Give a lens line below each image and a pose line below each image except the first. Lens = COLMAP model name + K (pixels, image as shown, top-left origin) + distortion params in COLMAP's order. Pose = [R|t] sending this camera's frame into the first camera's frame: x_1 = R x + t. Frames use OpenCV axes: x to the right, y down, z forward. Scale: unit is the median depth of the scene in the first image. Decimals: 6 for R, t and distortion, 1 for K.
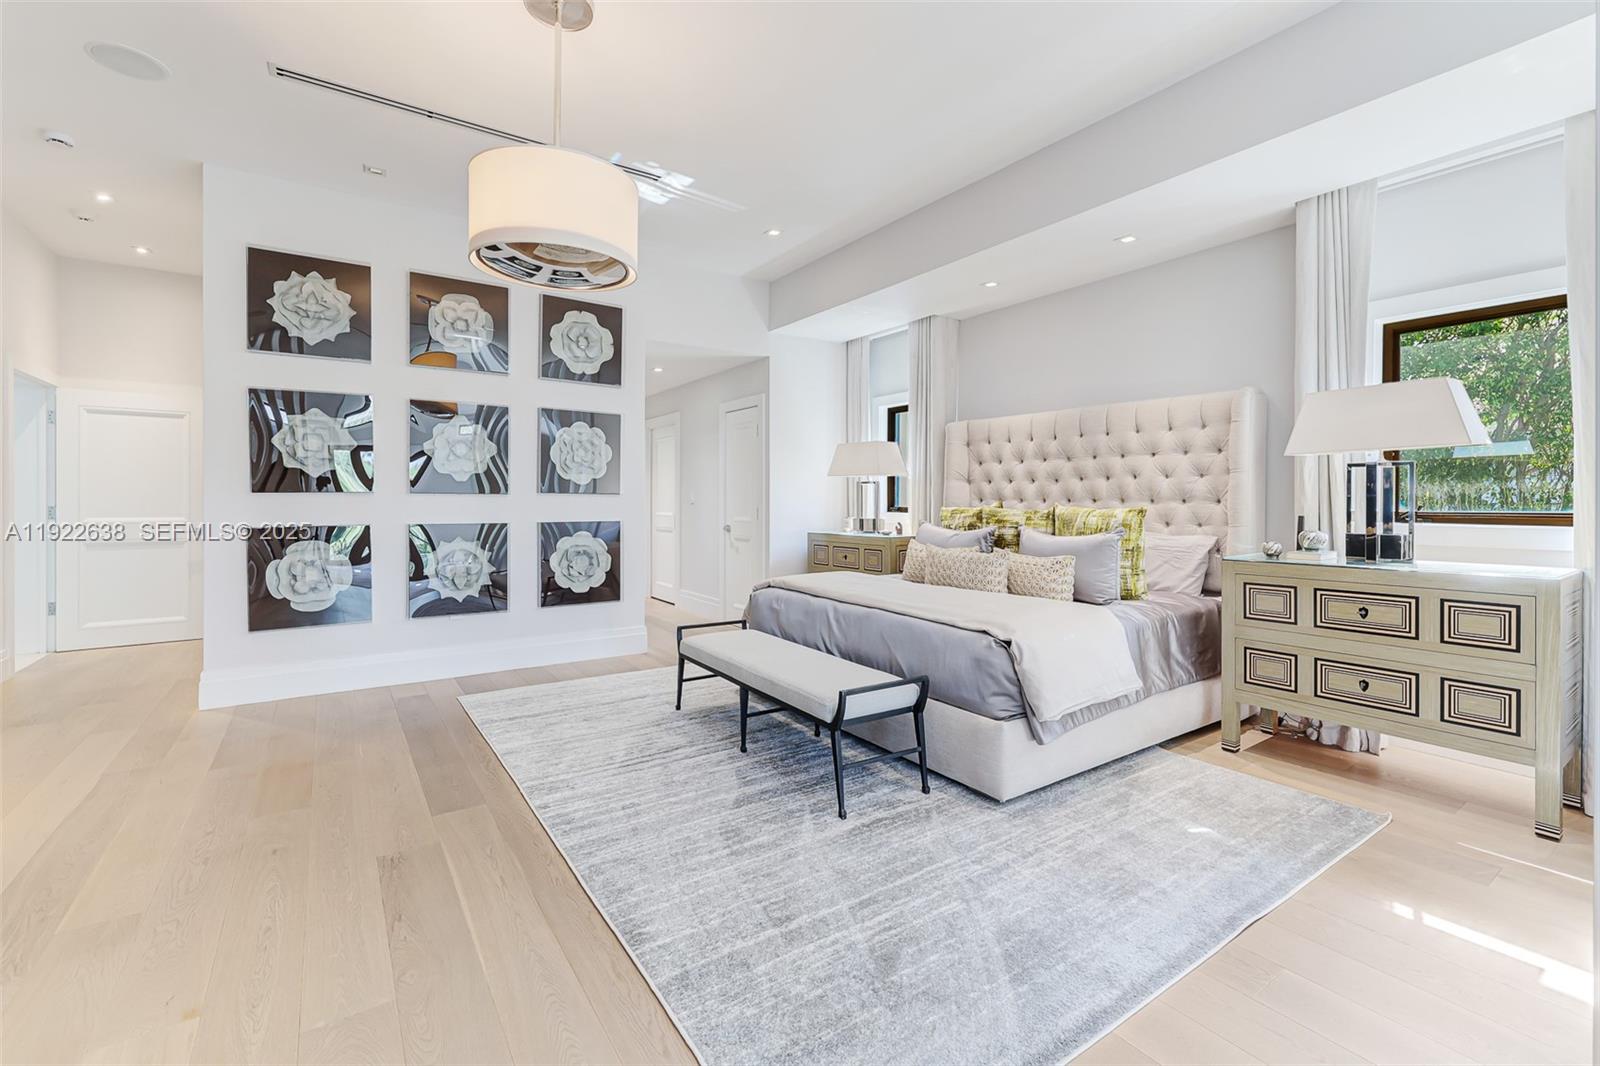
lens RADIAL K [[677.7, 0, 806.4], [0, 677.7, 504.4], [0, 0, 1]] dist [0.001344, -0.000663]
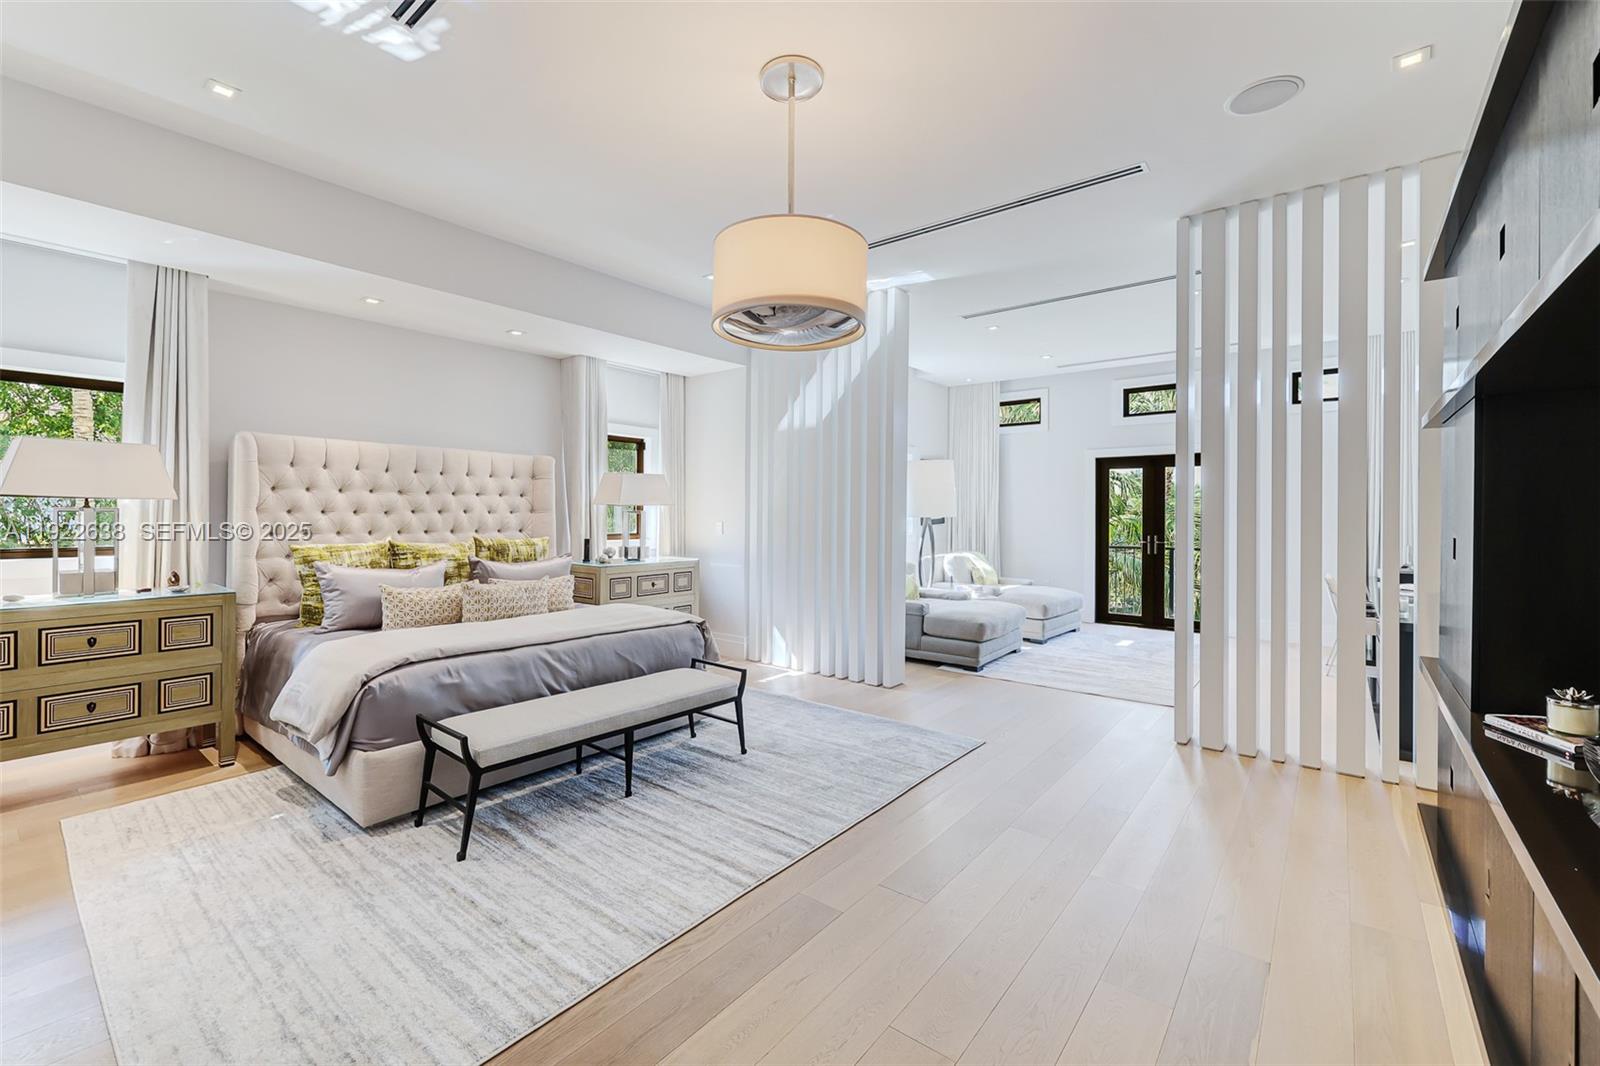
lens RADIAL K [[677.7, 0, 776.7], [0, 677.7, 508.1], [0, 0, 1]] dist [0.001344, -0.000663]
pose [[-0.262197, 0.009145, 0.964971, -0.875290], [0.004078, 0.999957, -0.008369, -0.037852], [-0.965006, 0.001741, -0.262223, 0.827066]]
